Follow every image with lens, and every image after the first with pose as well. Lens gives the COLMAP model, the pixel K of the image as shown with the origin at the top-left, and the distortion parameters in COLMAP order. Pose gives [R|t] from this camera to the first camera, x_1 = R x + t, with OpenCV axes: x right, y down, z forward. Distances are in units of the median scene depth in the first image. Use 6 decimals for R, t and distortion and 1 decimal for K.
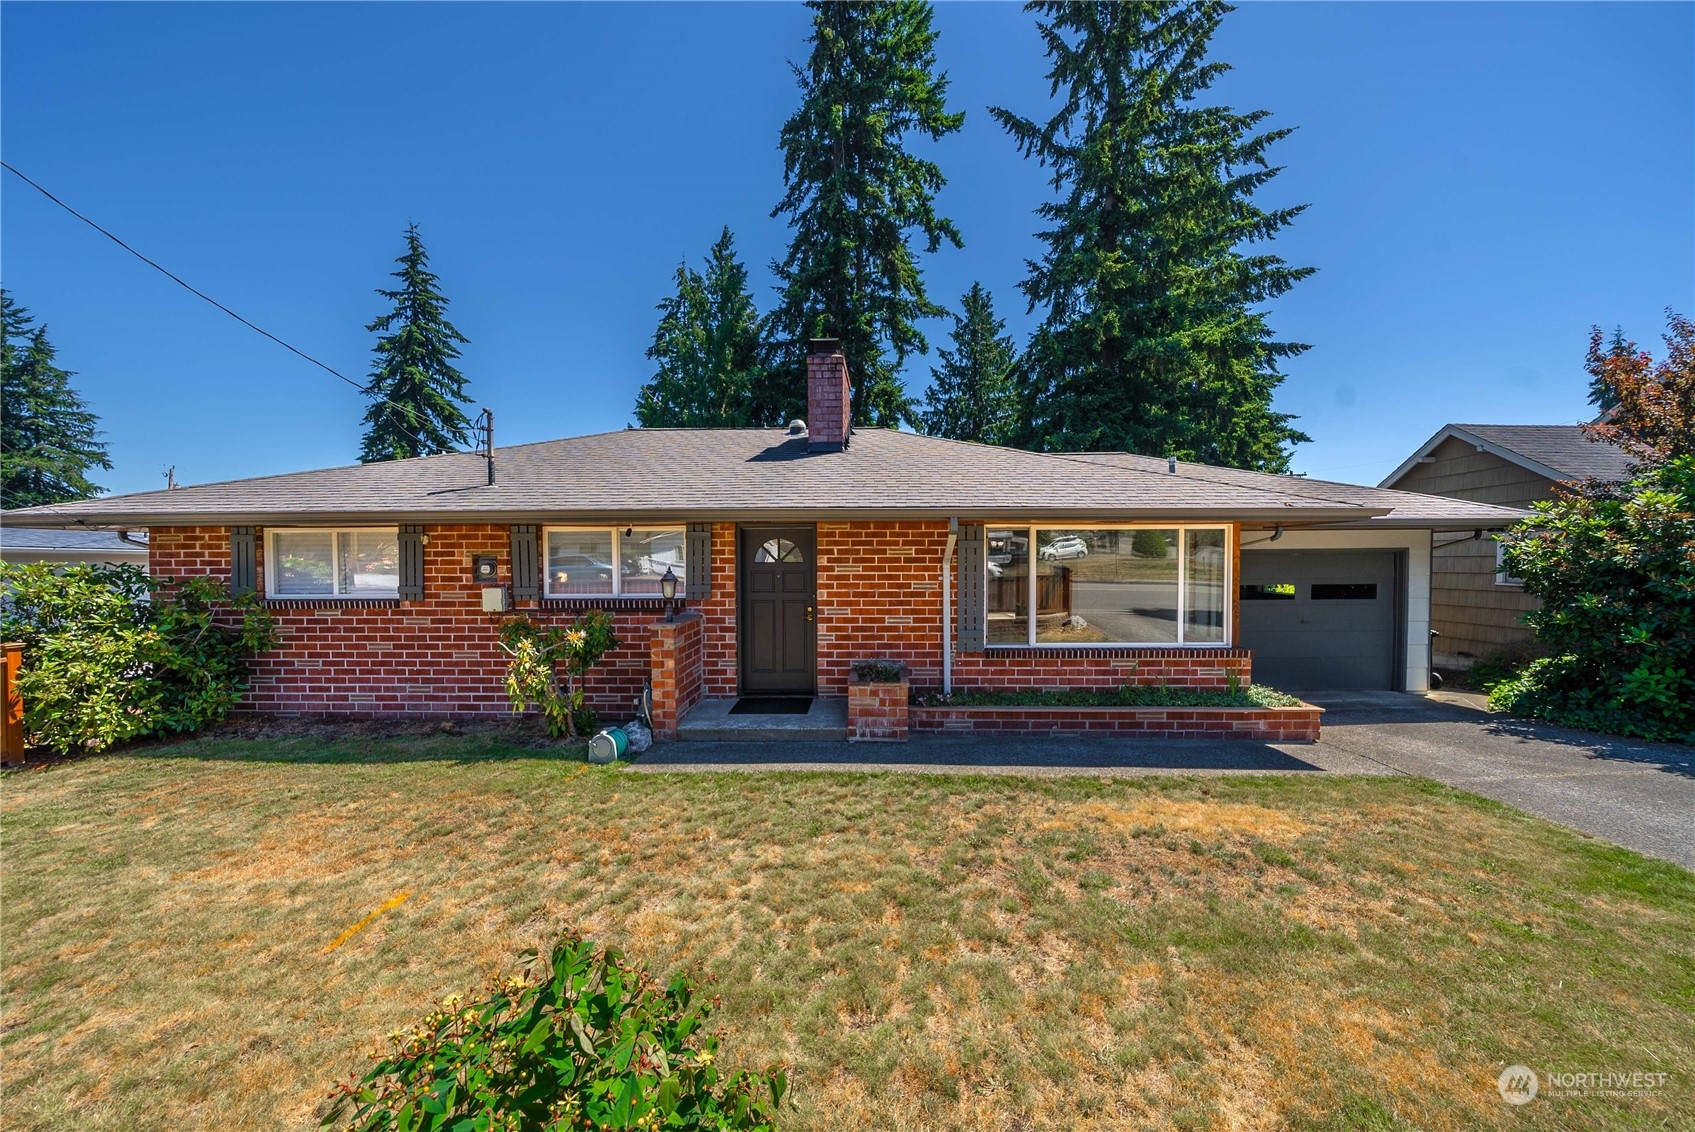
lens RADIAL K [[627.4, 0, 847.5], [0, 627.4, 566.0], [0, 0, 1]] dist [-0.006828, -0.000030]
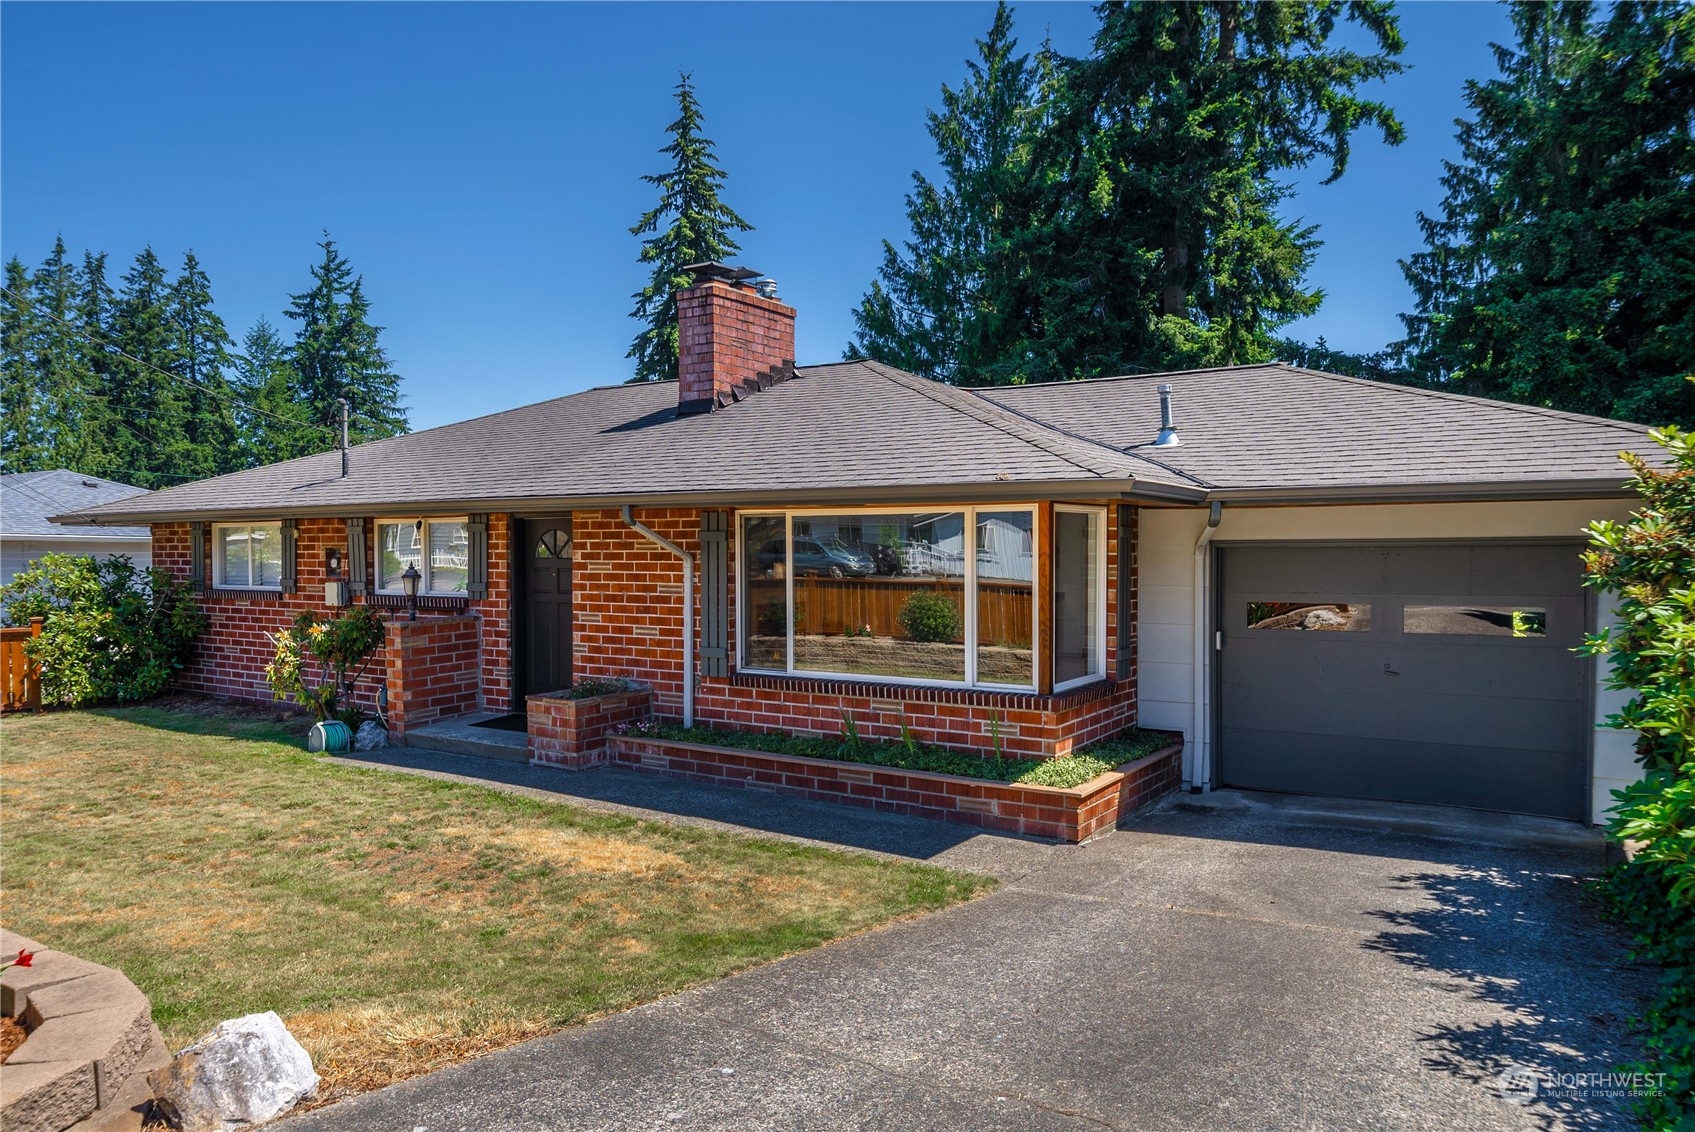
lens RADIAL K [[1148.7, 0, 847.5], [0, 1148.7, 566.0], [0, 0, 1]] dist [-0.003324, -0.000895]
pose [[0.851479, 0.010515, -0.524284, 1.069168], [-0.006895, 0.999937, 0.008857, -0.011945], [0.524344, -0.003927, 0.851498, -0.116178]]
